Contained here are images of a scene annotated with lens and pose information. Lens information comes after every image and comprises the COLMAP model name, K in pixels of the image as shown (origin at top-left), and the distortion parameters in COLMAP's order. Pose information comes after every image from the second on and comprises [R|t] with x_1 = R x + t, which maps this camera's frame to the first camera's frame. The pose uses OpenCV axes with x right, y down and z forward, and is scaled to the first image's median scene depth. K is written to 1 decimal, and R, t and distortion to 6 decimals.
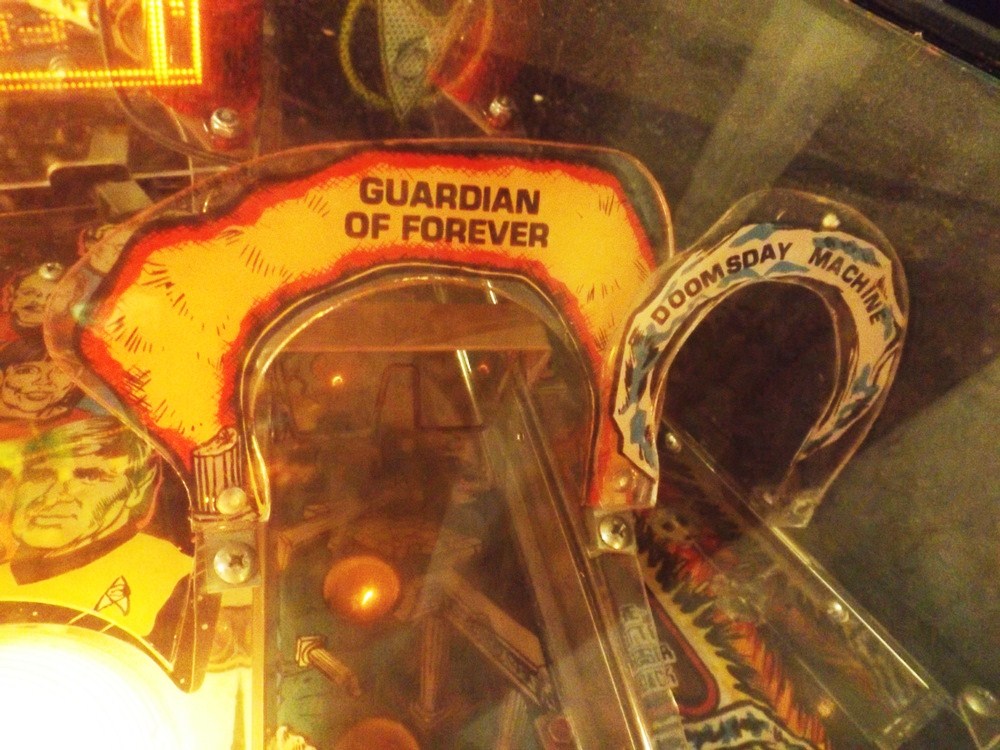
lens RADIAL K [[728.1, 0, 492.3], [0, 728.1, 402.7], [0, 0, 1]] dist [0.034292, -0.030748]
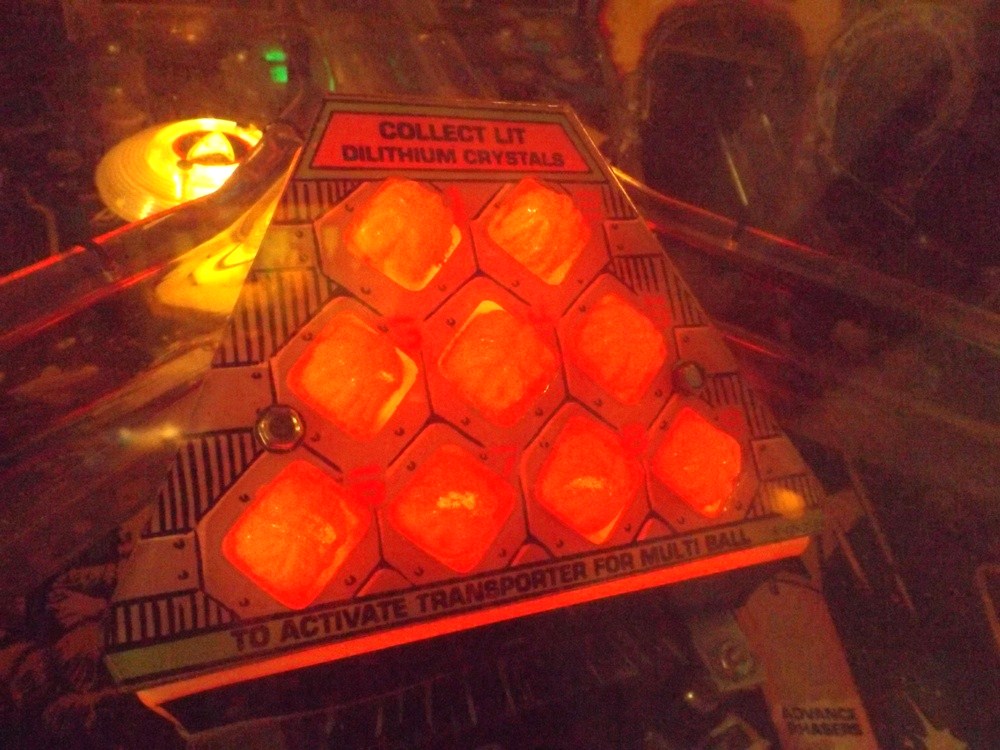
lens RADIAL K [[728.1, 0, 497.6], [0, 728.1, 398.9], [0, 0, 1]] dist [0.034292, -0.030748]
pose [[0.980959, 0.128715, -0.145437, -0.296603], [-0.124785, 0.991535, 0.035868, 0.902198], [0.148823, -0.017037, 0.988717, -1.162162]]
